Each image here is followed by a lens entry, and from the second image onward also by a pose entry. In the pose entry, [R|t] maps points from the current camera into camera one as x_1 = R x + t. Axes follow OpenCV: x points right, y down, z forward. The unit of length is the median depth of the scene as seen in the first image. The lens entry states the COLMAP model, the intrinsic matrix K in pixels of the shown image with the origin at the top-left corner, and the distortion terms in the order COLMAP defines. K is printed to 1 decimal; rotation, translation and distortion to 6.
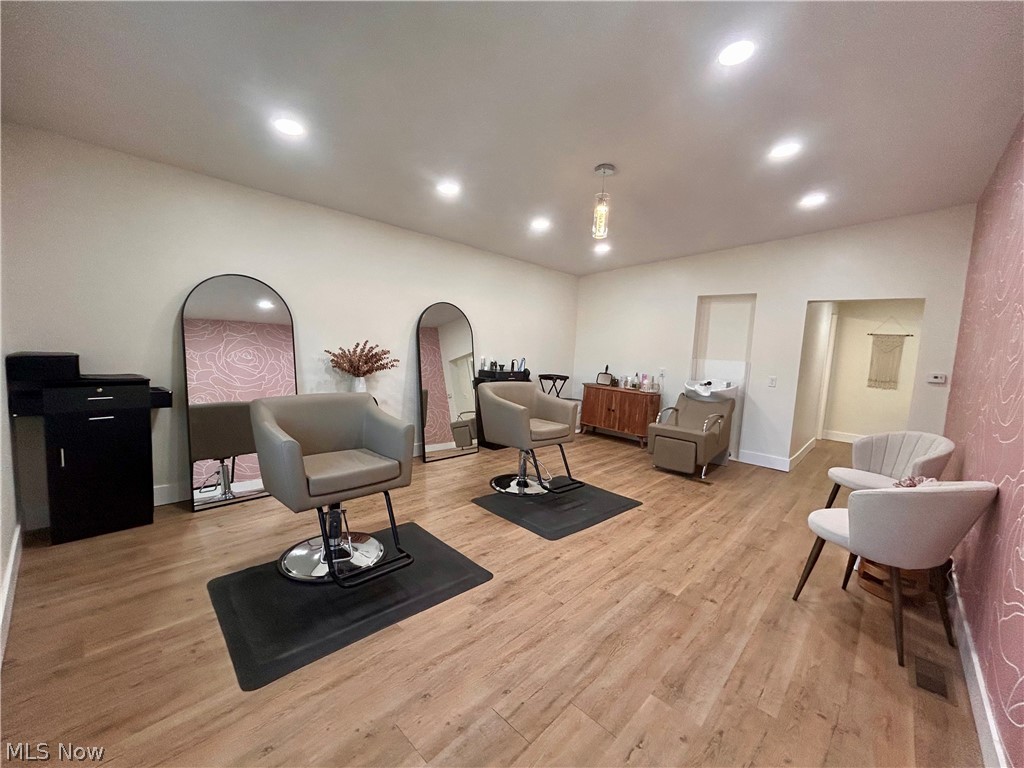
lens RADIAL K [[416.6, 0, 510.1], [0, 416.6, 378.7], [0, 0, 1]] dist [0.000397, -0.000157]
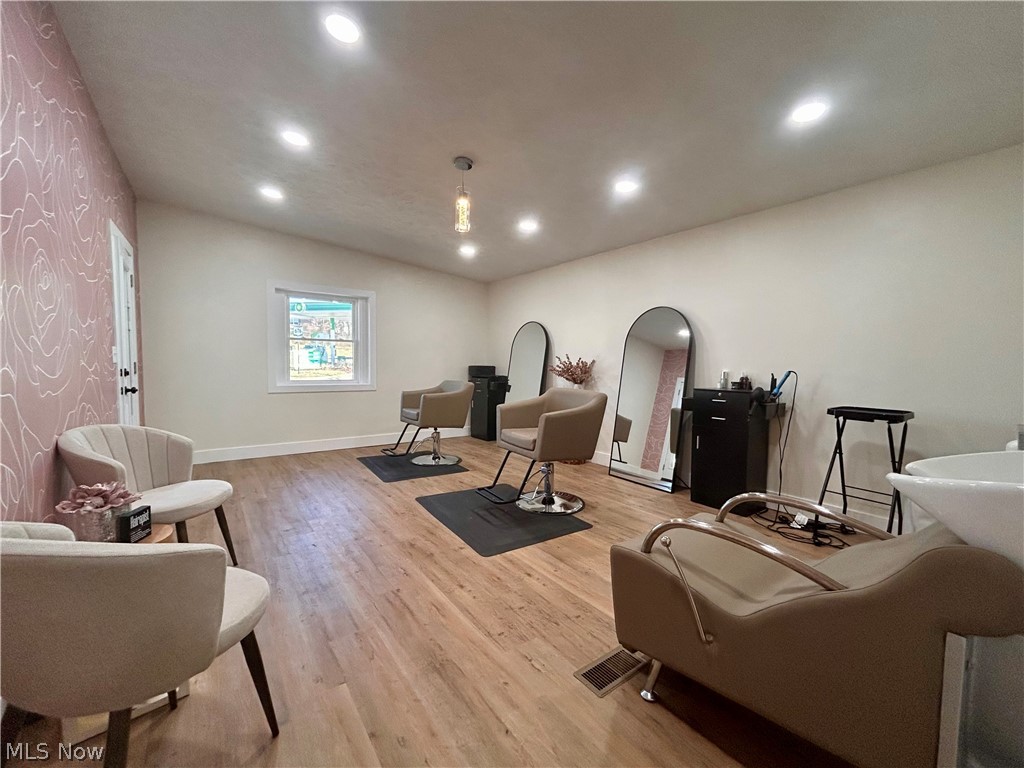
lens RADIAL K [[416.6, 0, 509.8], [0, 416.6, 390.2], [0, 0, 1]] dist [0.000397, -0.000157]
pose [[-0.187141, 0.008098, -0.982300, 1.117366], [-0.106719, 0.993880, 0.028525, 0.000253], [0.976519, 0.110168, -0.185132, 1.290123]]
